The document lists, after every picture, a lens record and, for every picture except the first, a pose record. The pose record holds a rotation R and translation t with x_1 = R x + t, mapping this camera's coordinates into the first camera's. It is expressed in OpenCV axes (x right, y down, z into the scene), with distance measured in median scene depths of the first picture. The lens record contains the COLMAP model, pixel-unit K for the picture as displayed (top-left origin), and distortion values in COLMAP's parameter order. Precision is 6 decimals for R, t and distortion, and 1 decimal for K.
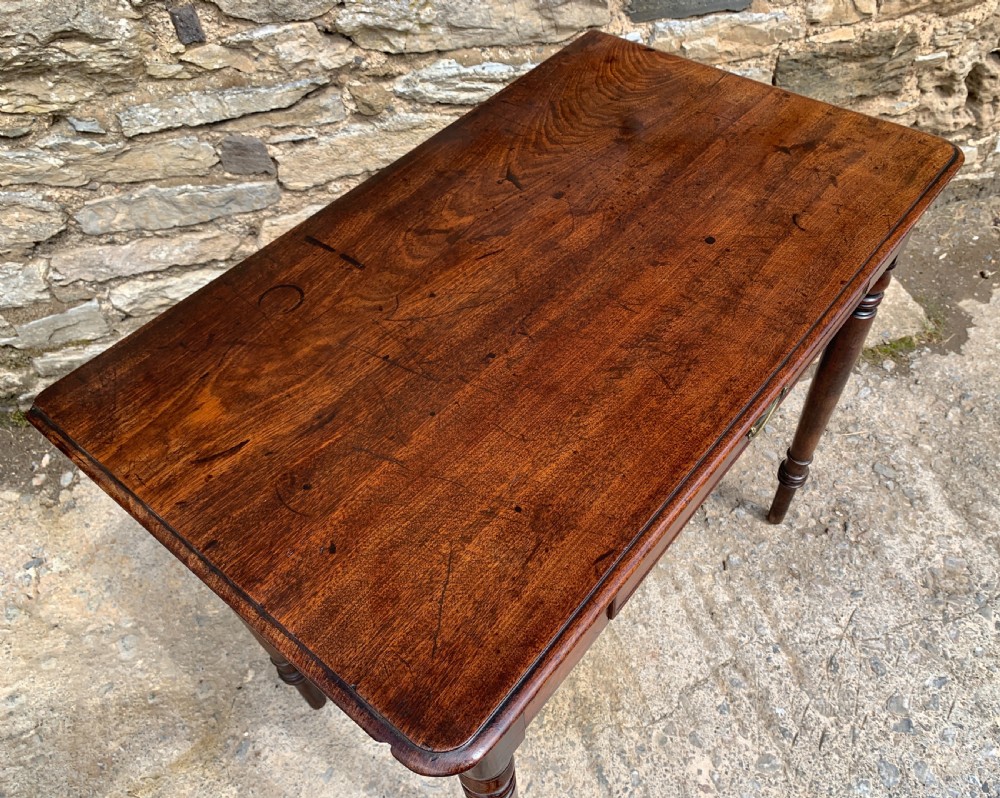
lens RADIAL K [[813.5, 0, 520.2], [0, 813.5, 390.6], [0, 0, 1]] dist [0.003747, 0.009414]
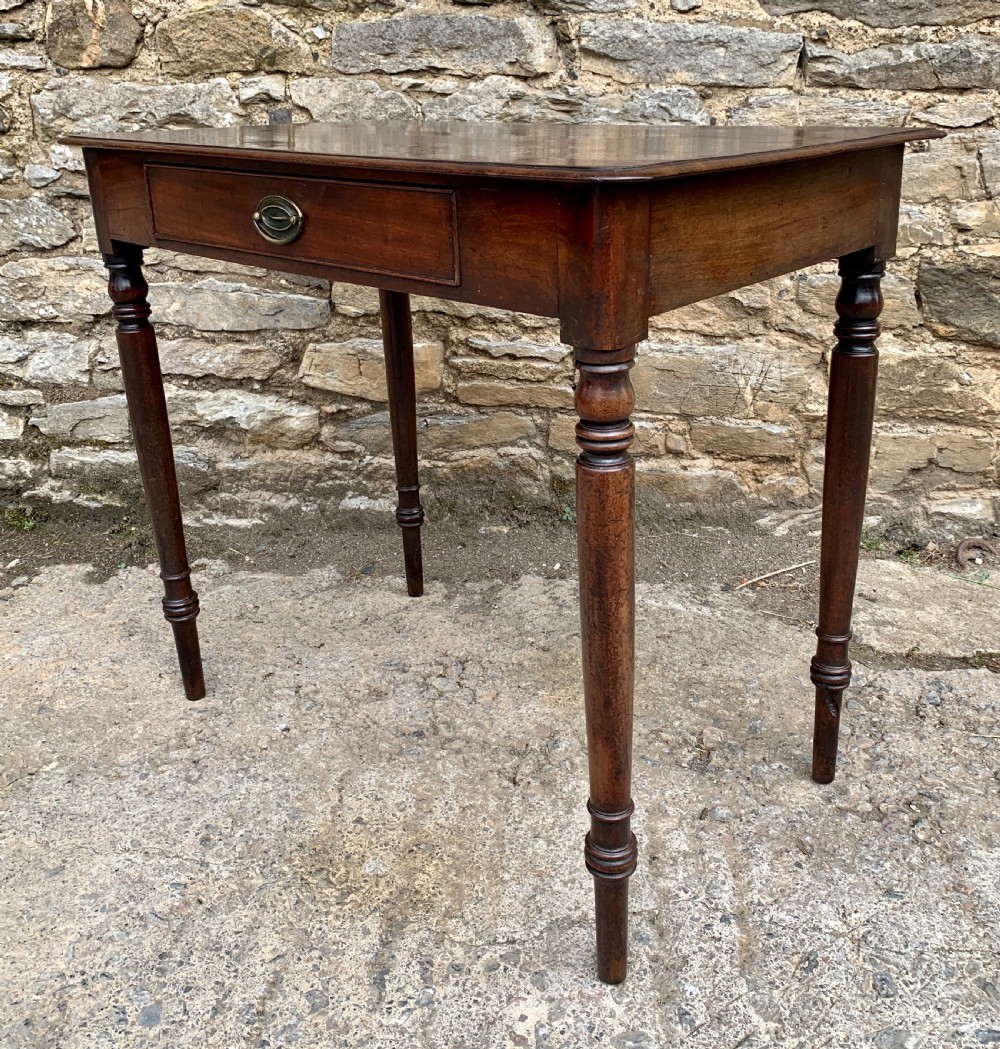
lens RADIAL K [[1091.3, 0, 512.1], [0, 1091.3, 429.5], [0, 0, 1]] dist [0.042375, -0.059330]
pose [[0.928261, 0.130213, -0.348390, 0.398768], [-0.287081, 0.846390, -0.448562, 0.417507], [0.236465, 0.516399, 0.823053, 0.070844]]
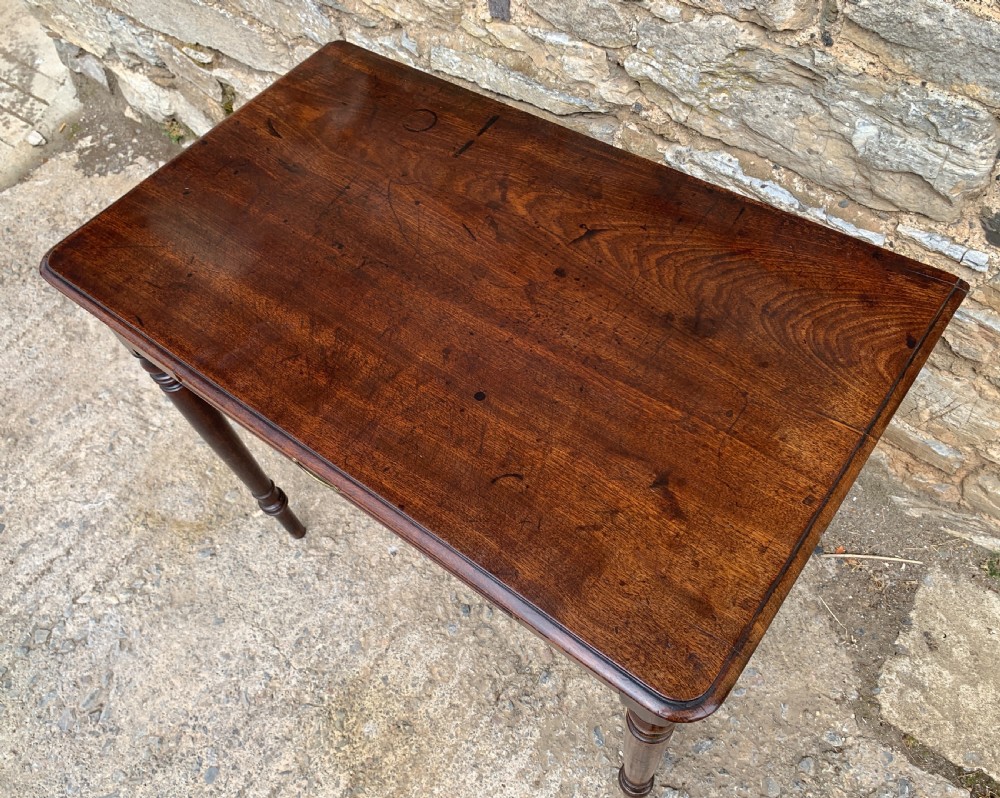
lens RADIAL K [[811.3, 0, 488.0], [0, 811.3, 395.7], [0, 0, 1]] dist [0.013585, -0.005369]
pose [[0.590158, 0.649273, -0.479748, 0.326958], [-0.559342, 0.757373, 0.336930, -0.371693], [0.582108, 0.069501, 0.810135, 0.212453]]
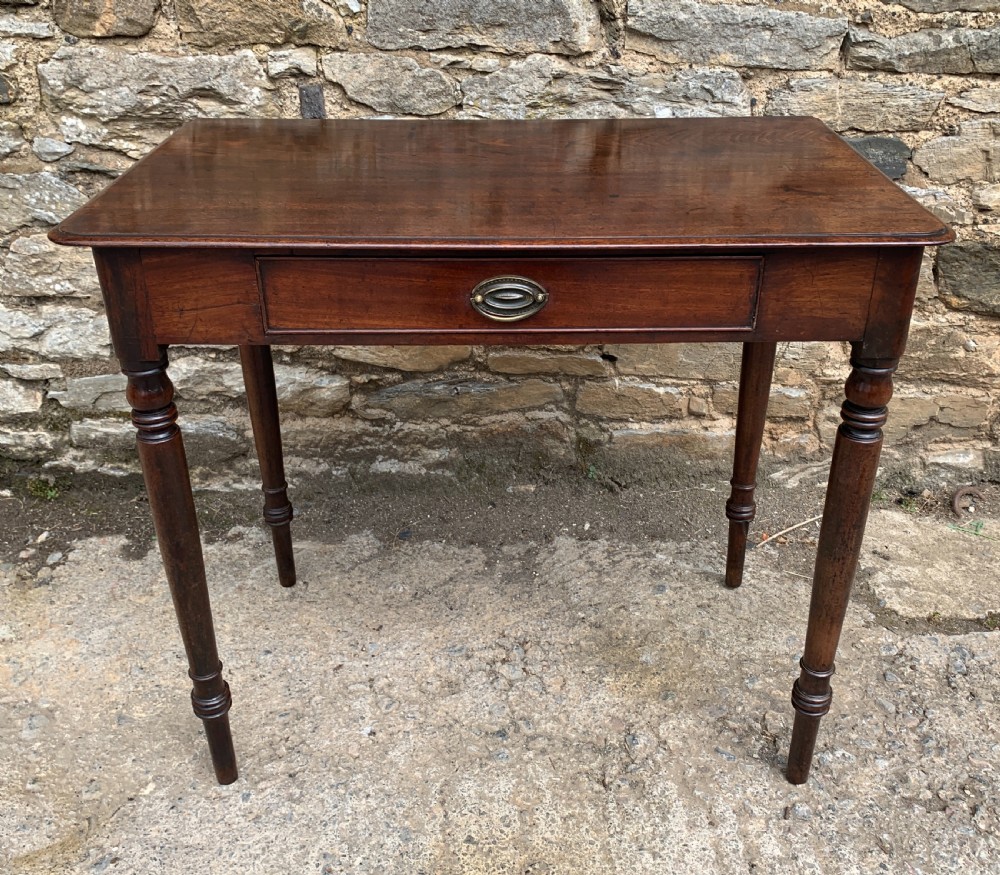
lens RADIAL K [[1026.6, 0, 510.1], [0, 1026.6, 393.3], [0, 0, 1]] dist [0.037842, -0.053235]
pose [[0.960696, 0.153696, -0.231171, 0.180451], [-0.229766, 0.907574, -0.351449, 0.269428], [0.155789, 0.390751, 0.907217, -0.012962]]
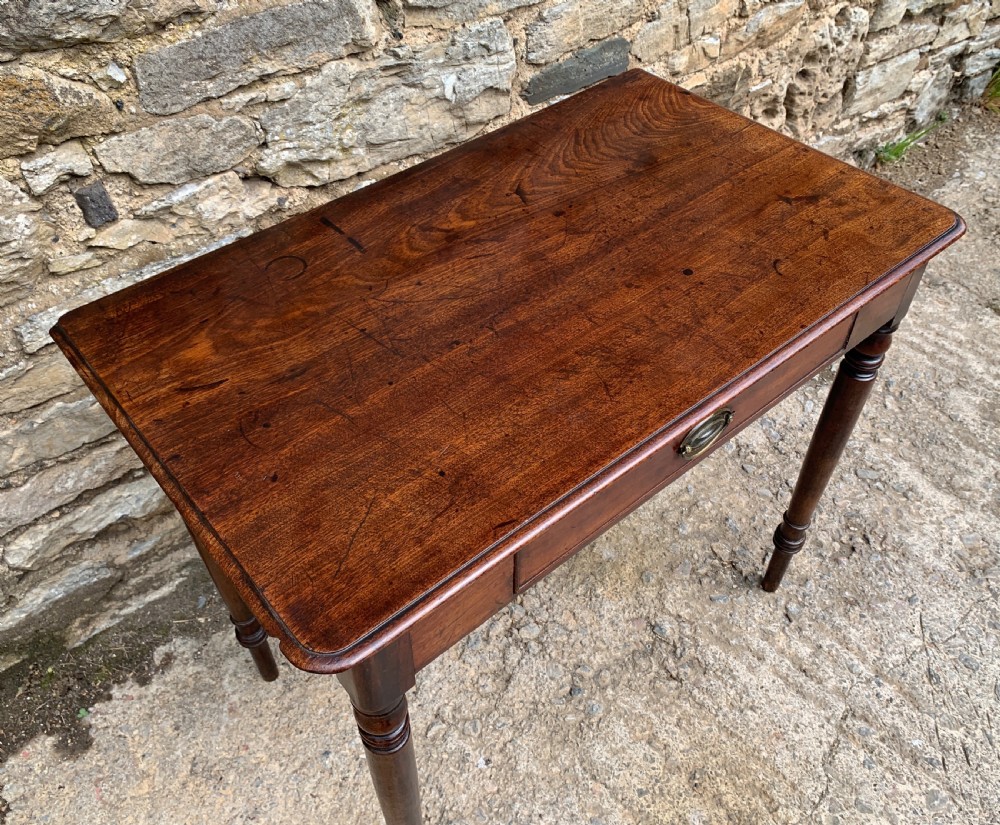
lens RADIAL K [[885.5, 0, 490.6], [0, 885.5, 389.6], [0, 0, 1]] dist [0.017912, -0.007058]
pose [[0.917410, -0.268935, 0.293314, -0.323128], [0.296119, 0.953750, -0.051706, -0.096941], [-0.265842, 0.134291, 0.954617, 0.060145]]
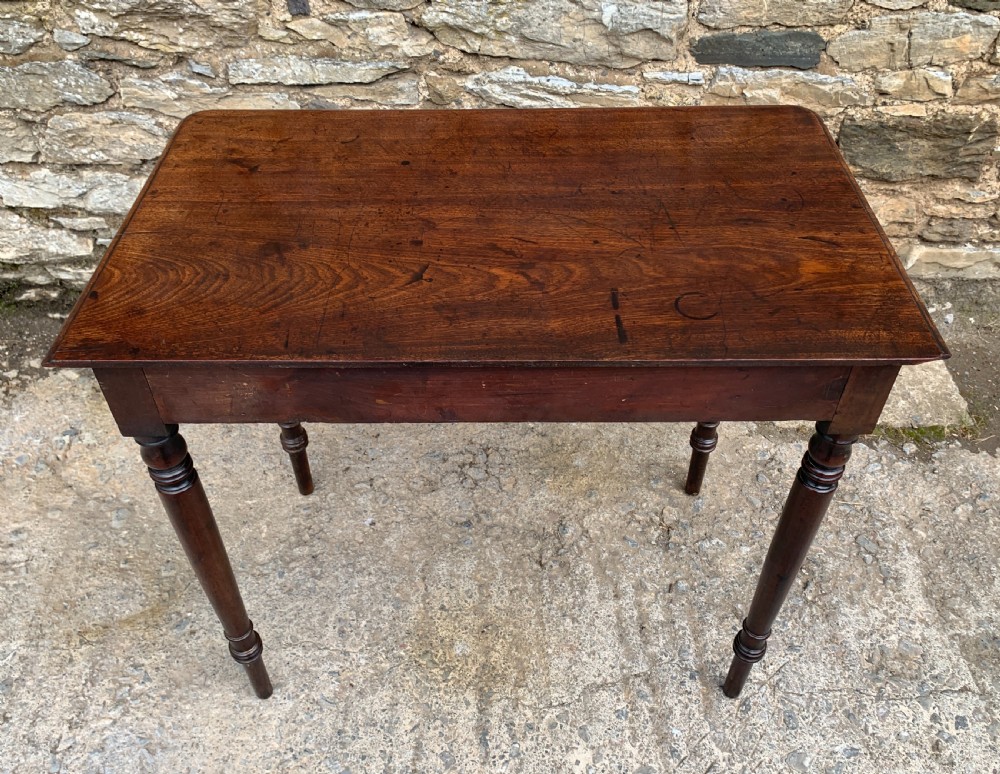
lens RADIAL K [[858.5, 0, 505.1], [0, 858.5, 375.8], [0, 0, 1]] dist [0.009392, 0.004591]
pose [[0.961025, 0.217023, -0.171266, 0.190224], [-0.231788, 0.970151, -0.071286, 0.088506], [0.150684, 0.108205, 0.982642, -0.104075]]
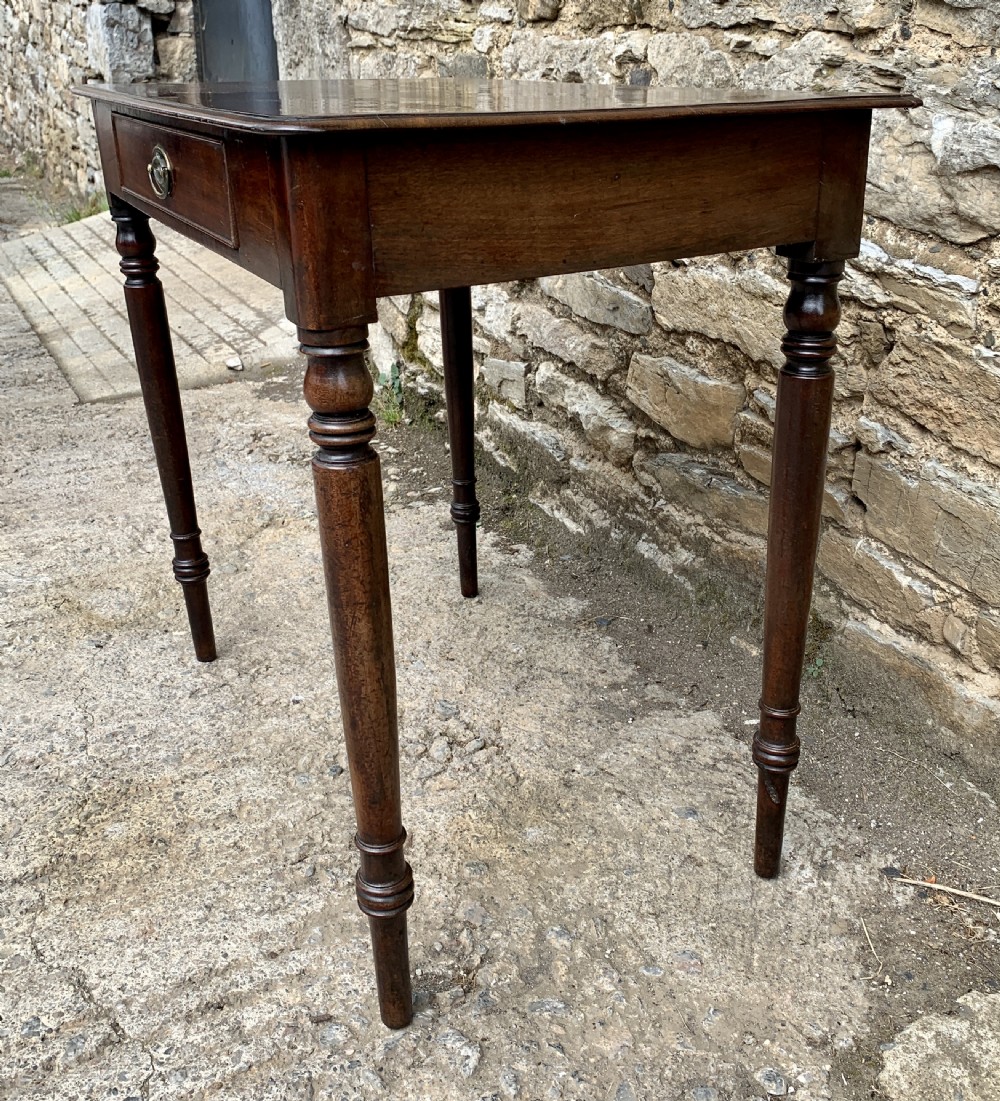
lens RADIAL K [[1172.2, 0, 525.1], [0, 1172.2, 496.9], [0, 0, 1]] dist [0.113170, -0.242775]
pose [[0.193845, 0.379413, -0.904693, 0.864198], [-0.743188, 0.658768, 0.117036, -0.186975], [0.640387, 0.649670, 0.409674, 0.602888]]
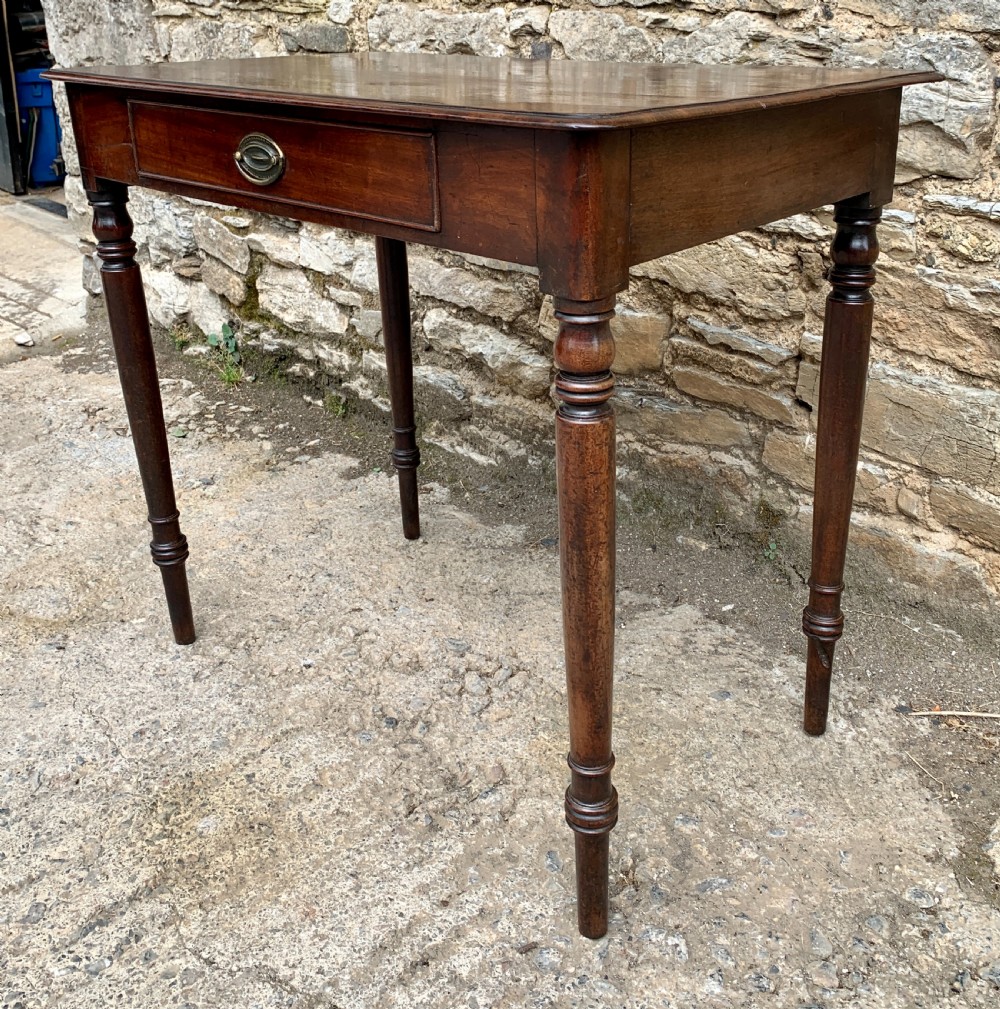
lens RADIAL K [[1120.8, 0, 529.6], [0, 1120.8, 380.9], [0, 0, 1]] dist [0.164493, -0.446346]
pose [[0.501435, 0.306722, -0.809002, 0.780522], [-0.659539, 0.740697, -0.127970, 0.037495], [0.559974, 0.597737, 0.573706, 0.375640]]
